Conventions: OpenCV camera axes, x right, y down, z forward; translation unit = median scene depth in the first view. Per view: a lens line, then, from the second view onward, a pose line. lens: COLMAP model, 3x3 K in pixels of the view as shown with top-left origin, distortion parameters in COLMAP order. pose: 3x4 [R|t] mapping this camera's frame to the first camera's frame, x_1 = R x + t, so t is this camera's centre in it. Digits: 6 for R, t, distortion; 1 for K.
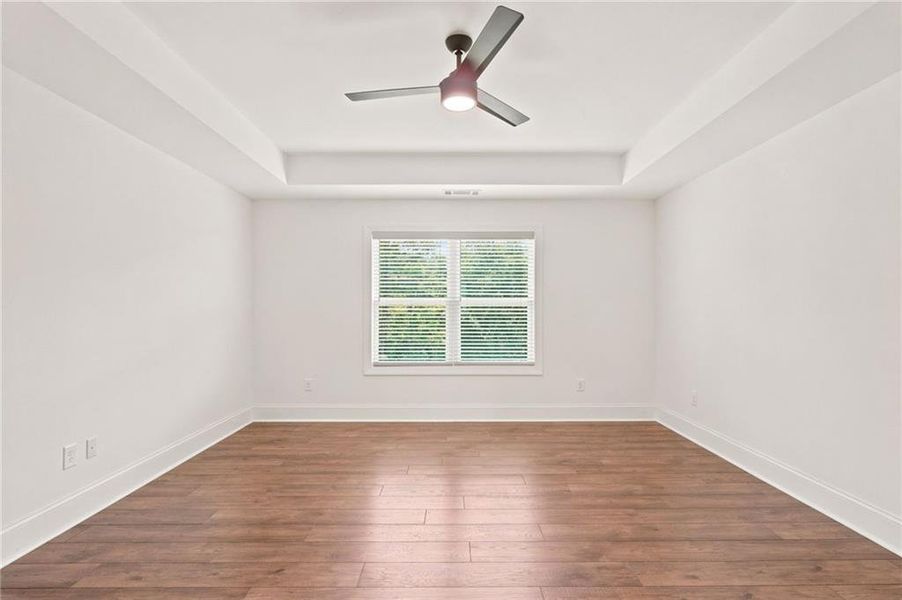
lens RADIAL K [[442.9, 0, 452.9], [0, 442.9, 301.7], [0, 0, 1]] dist [0.001753, 0.000286]
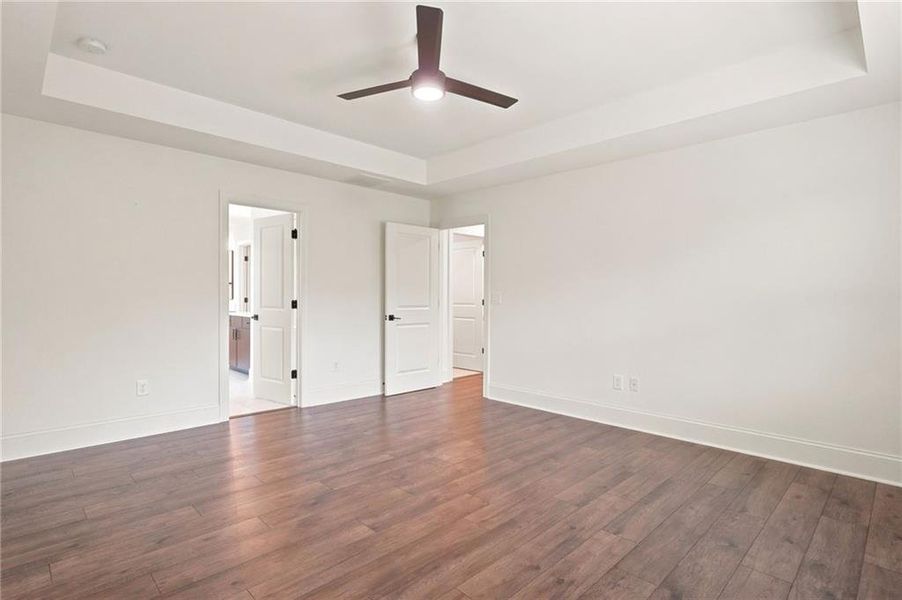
lens RADIAL K [[442.9, 0, 452.9], [0, 442.9, 301.7], [0, 0, 1]] dist [0.001753, 0.000286]
pose [[-0.714240, 0.002239, -0.699898, 0.385993], [0.005817, 0.999979, -0.002738, 0.030382], [0.699877, -0.006027, -0.714238, 0.967802]]
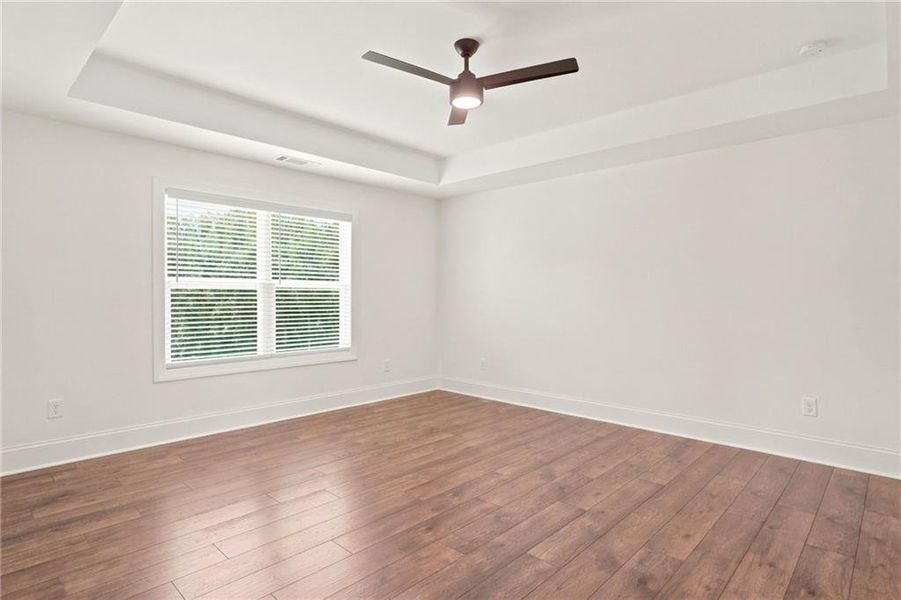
lens RADIAL K [[492.9, 0, 450.5], [0, 492.9, 300.0], [0, 0, 1]] dist [0.050221, -0.000067]
pose [[0.697971, -0.004205, 0.716114, -0.484129], [-0.015721, 0.999652, 0.021192, 0.004501], [-0.715954, -0.026050, 0.697661, 0.081647]]
